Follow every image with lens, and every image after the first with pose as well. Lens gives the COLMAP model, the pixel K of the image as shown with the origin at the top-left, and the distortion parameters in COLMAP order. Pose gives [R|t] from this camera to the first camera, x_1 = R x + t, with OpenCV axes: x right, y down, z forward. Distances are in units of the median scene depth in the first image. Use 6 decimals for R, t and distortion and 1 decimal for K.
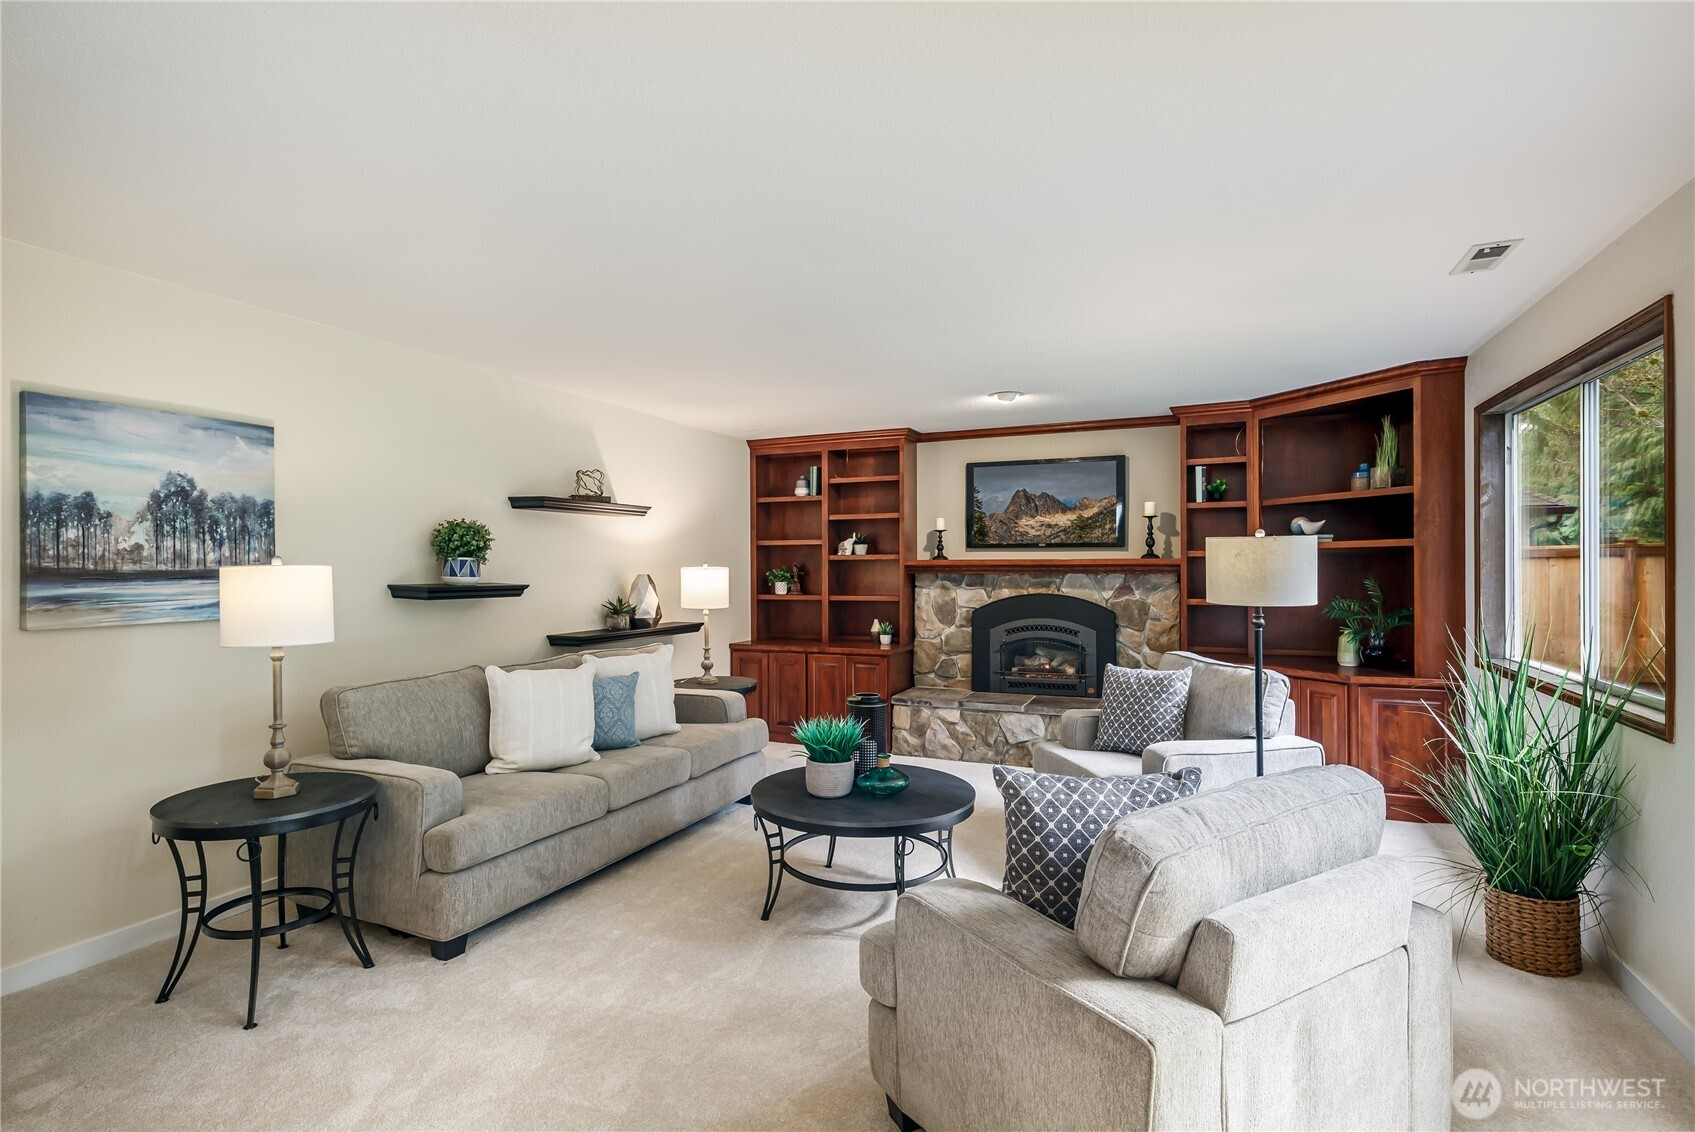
lens RADIAL K [[812.9, 0, 847.5], [0, 812.9, 566.0], [0, 0, 1]] dist [0.002439, -0.000200]
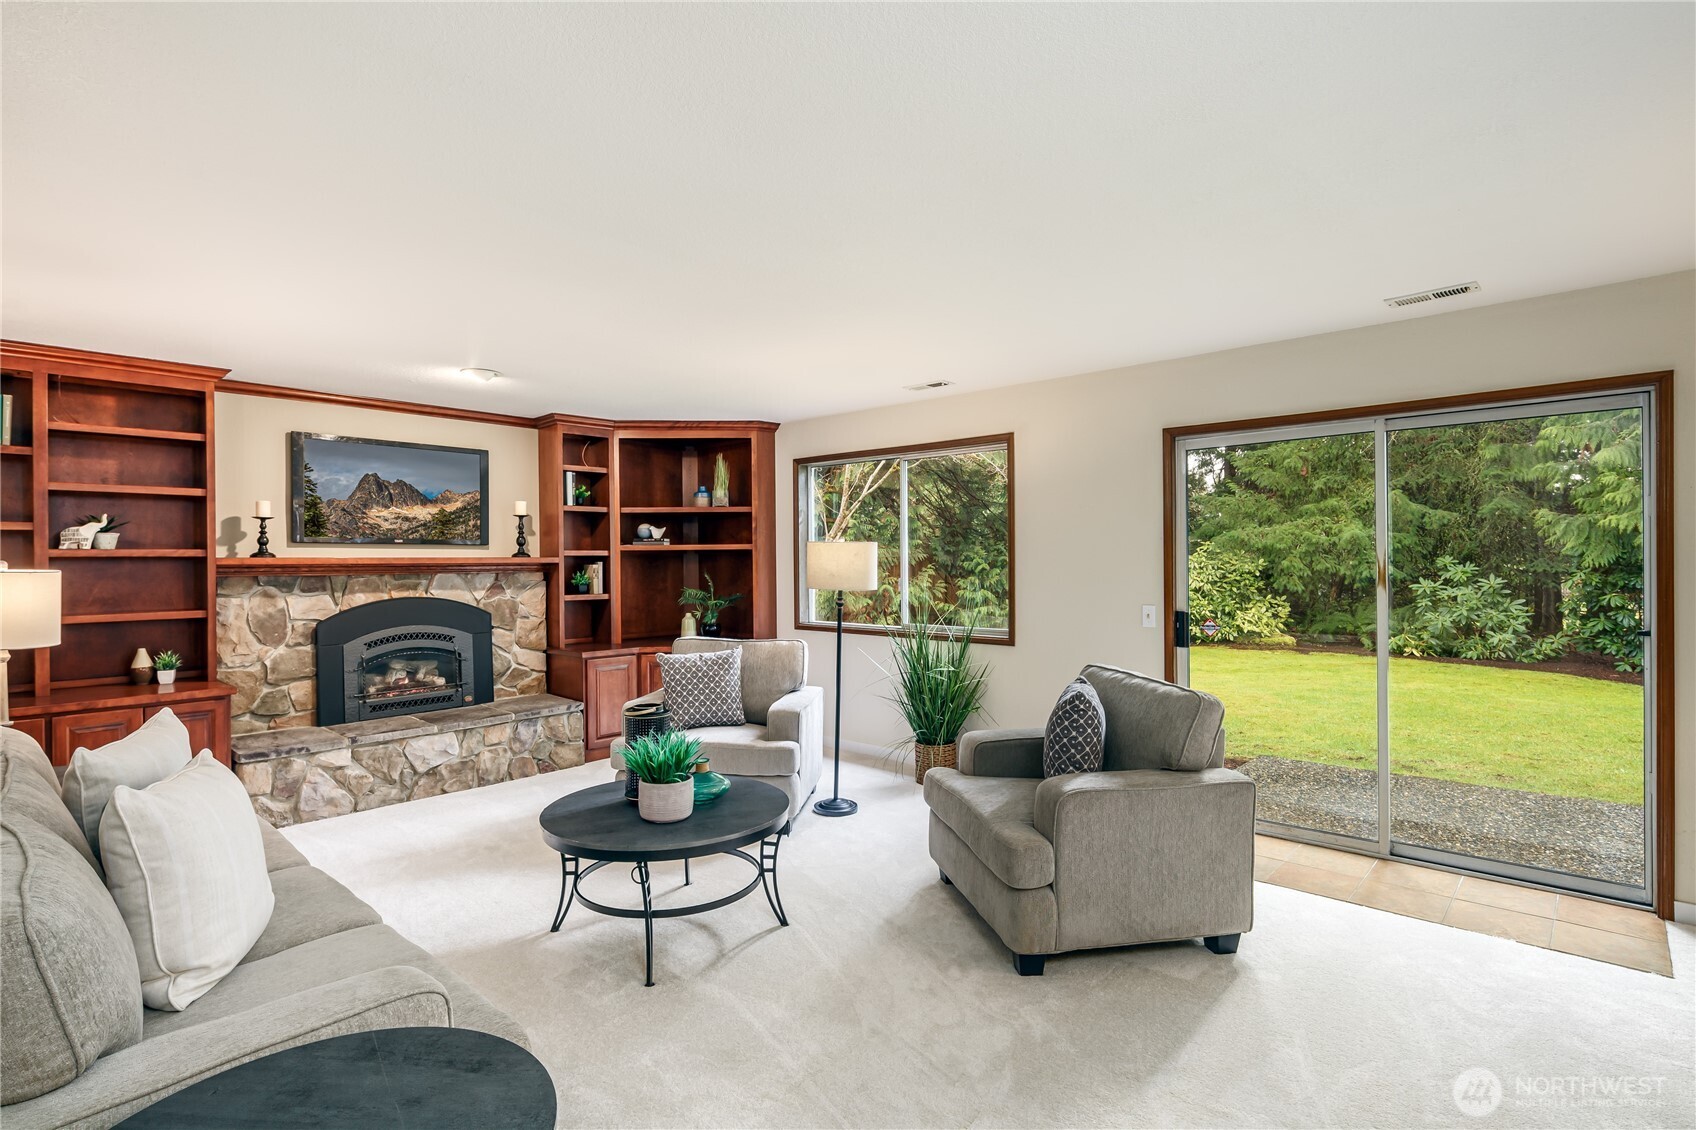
lens RADIAL K [[818.9, 0, 848.0], [0, 818.9, 565.0], [0, 0, 1]] dist [-0.003930, -0.000681]
pose [[0.320725, -0.004231, 0.947163, -0.436099], [0.004547, 0.999985, 0.002928, -0.000656], [-0.947161, 0.003368, 0.320740, 0.277293]]
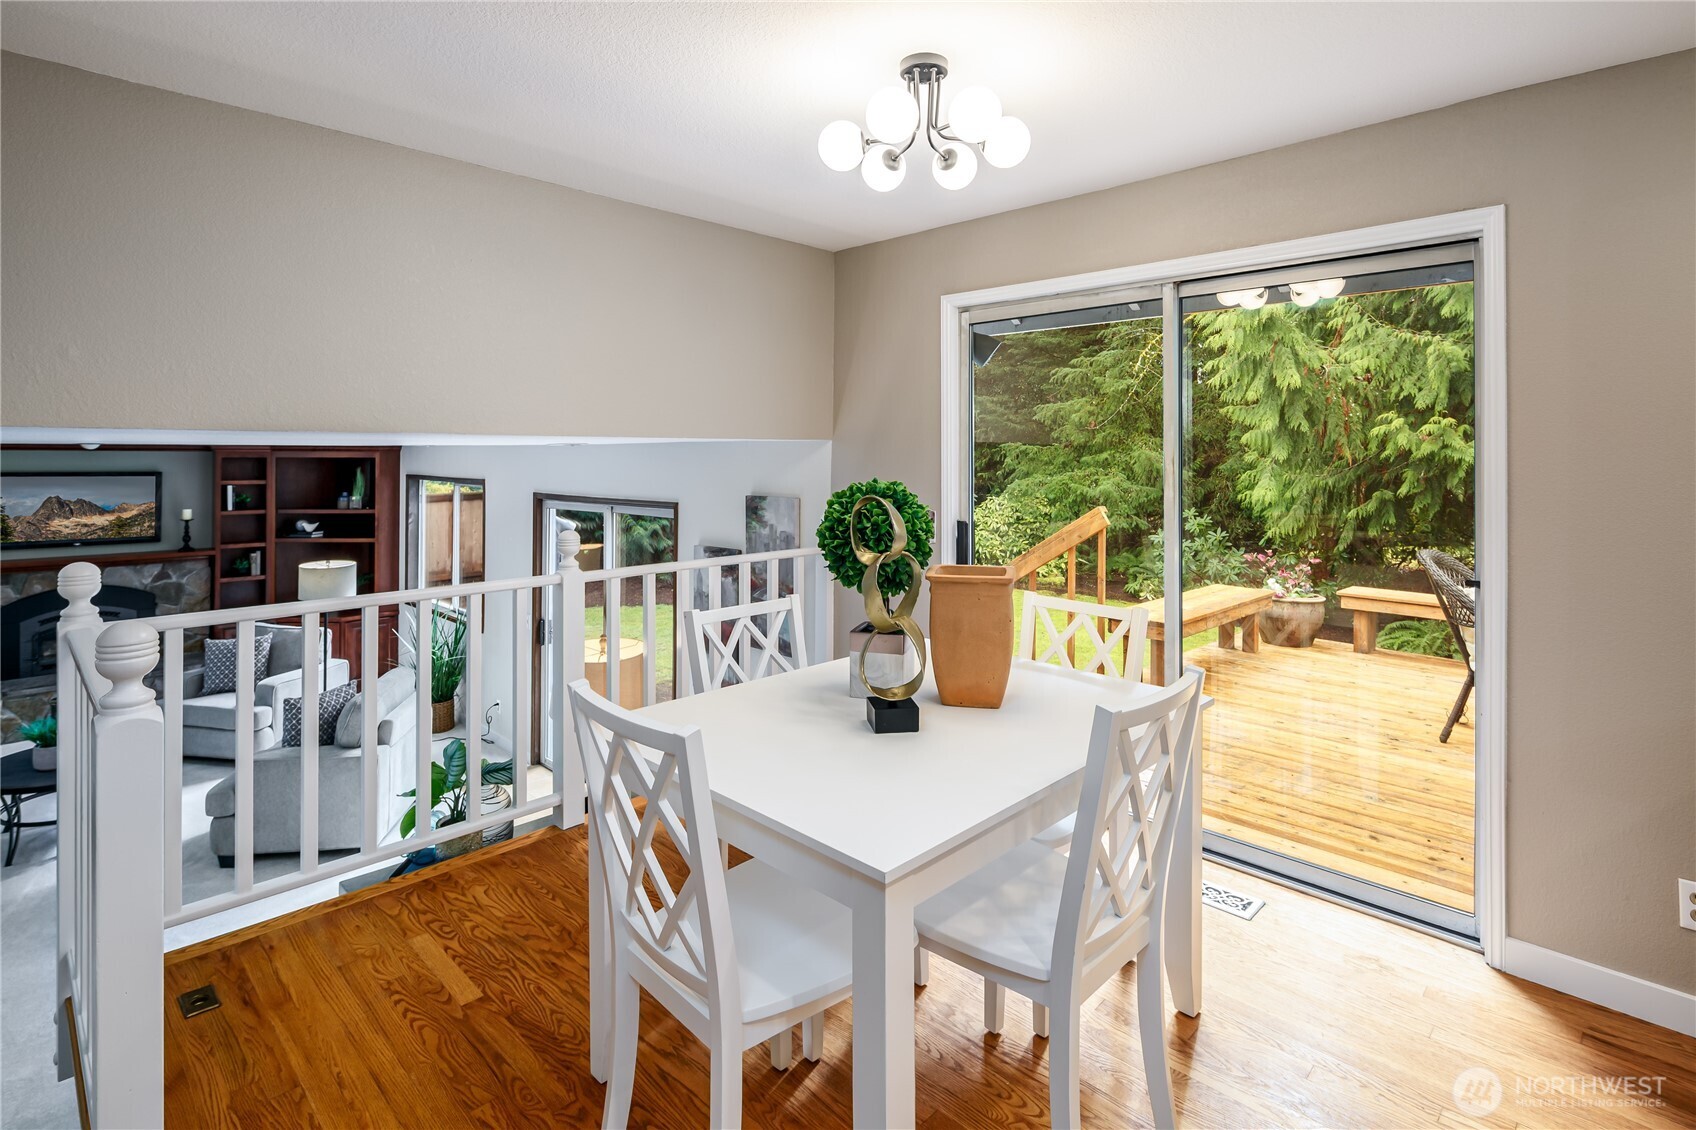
lens RADIAL K [[818.7, 0, 844.7], [0, 818.7, 454.6], [0, 0, 1]] dist [-0.000851, -0.006165]
pose [[0.345595, 0.008901, 0.938342, -0.500053], [-0.008168, 0.999946, -0.006477, -0.160869], [-0.938348, -0.005426, 0.345649, -0.474114]]
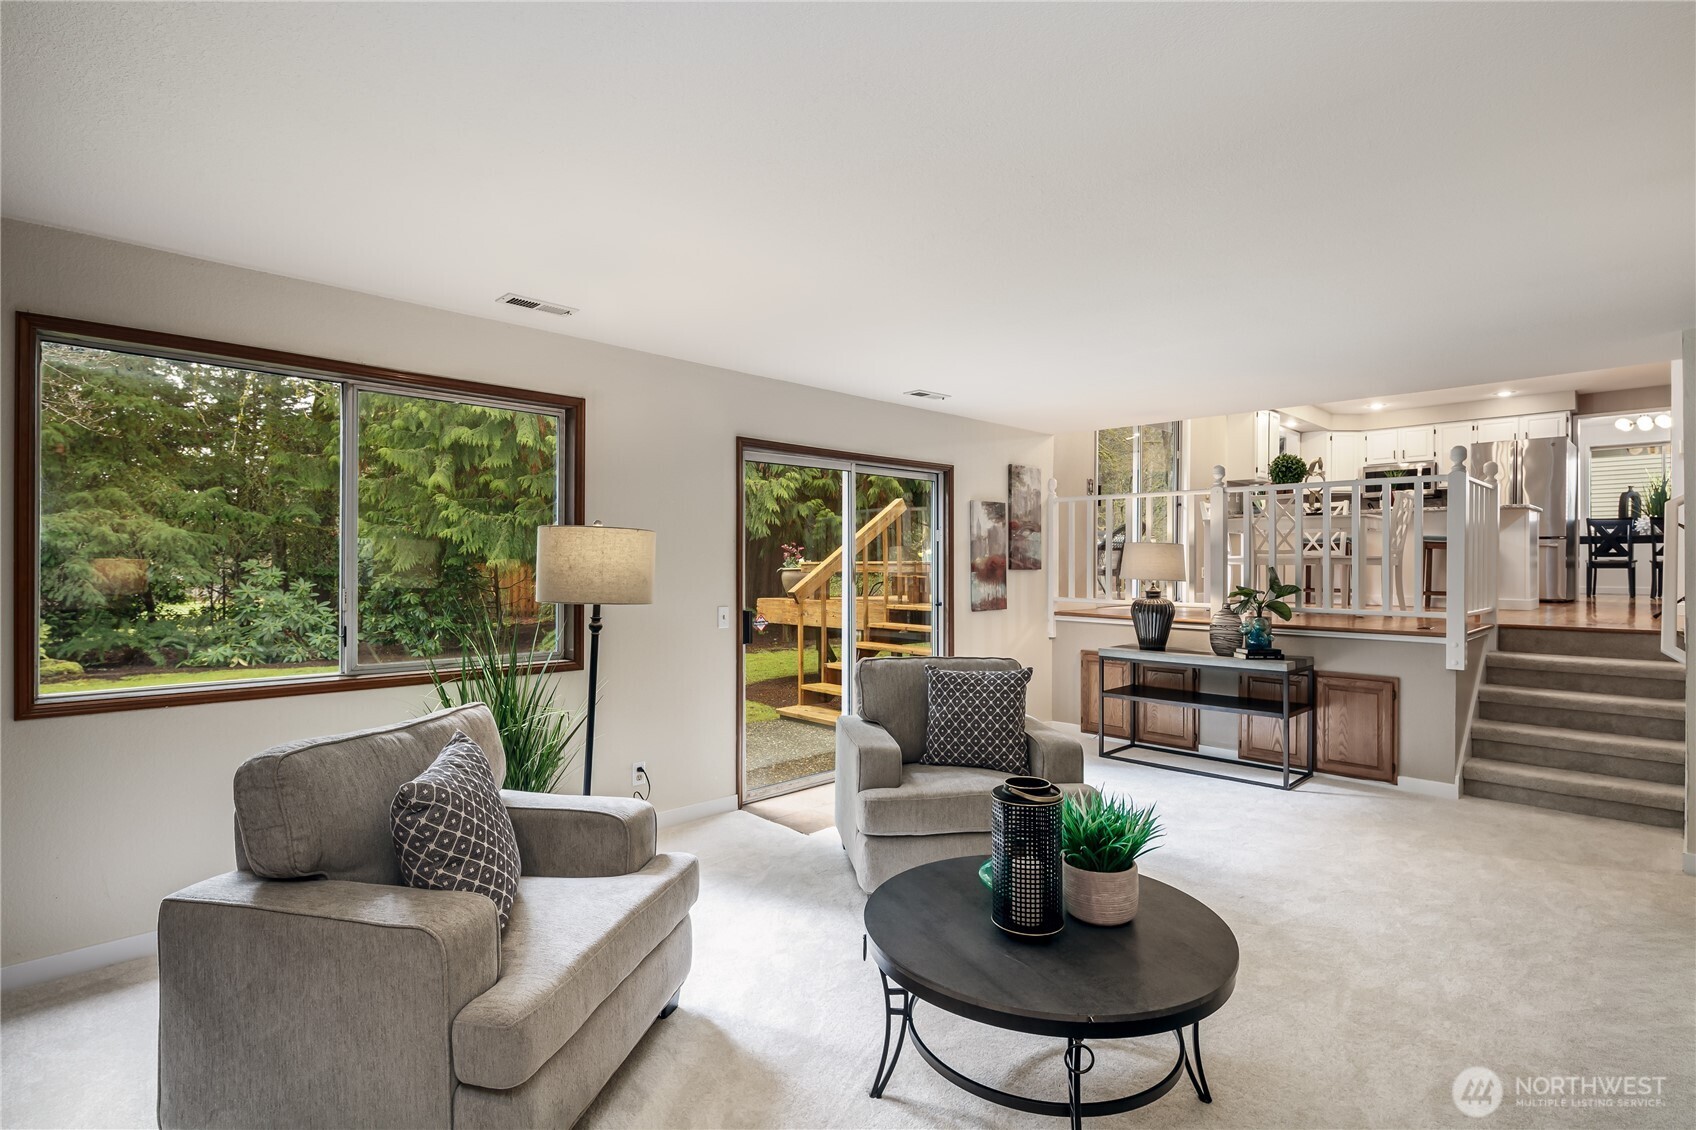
lens RADIAL K [[818.9, 0, 848.0], [0, 818.9, 565.0], [0, 0, 1]] dist [-0.003930, -0.000681]
pose [[-0.927292, -0.002504, 0.374332, -0.040033], [-0.003497, 0.999992, -0.001972, 0.001717], [-0.374324, -0.003137, -0.927293, 0.896554]]
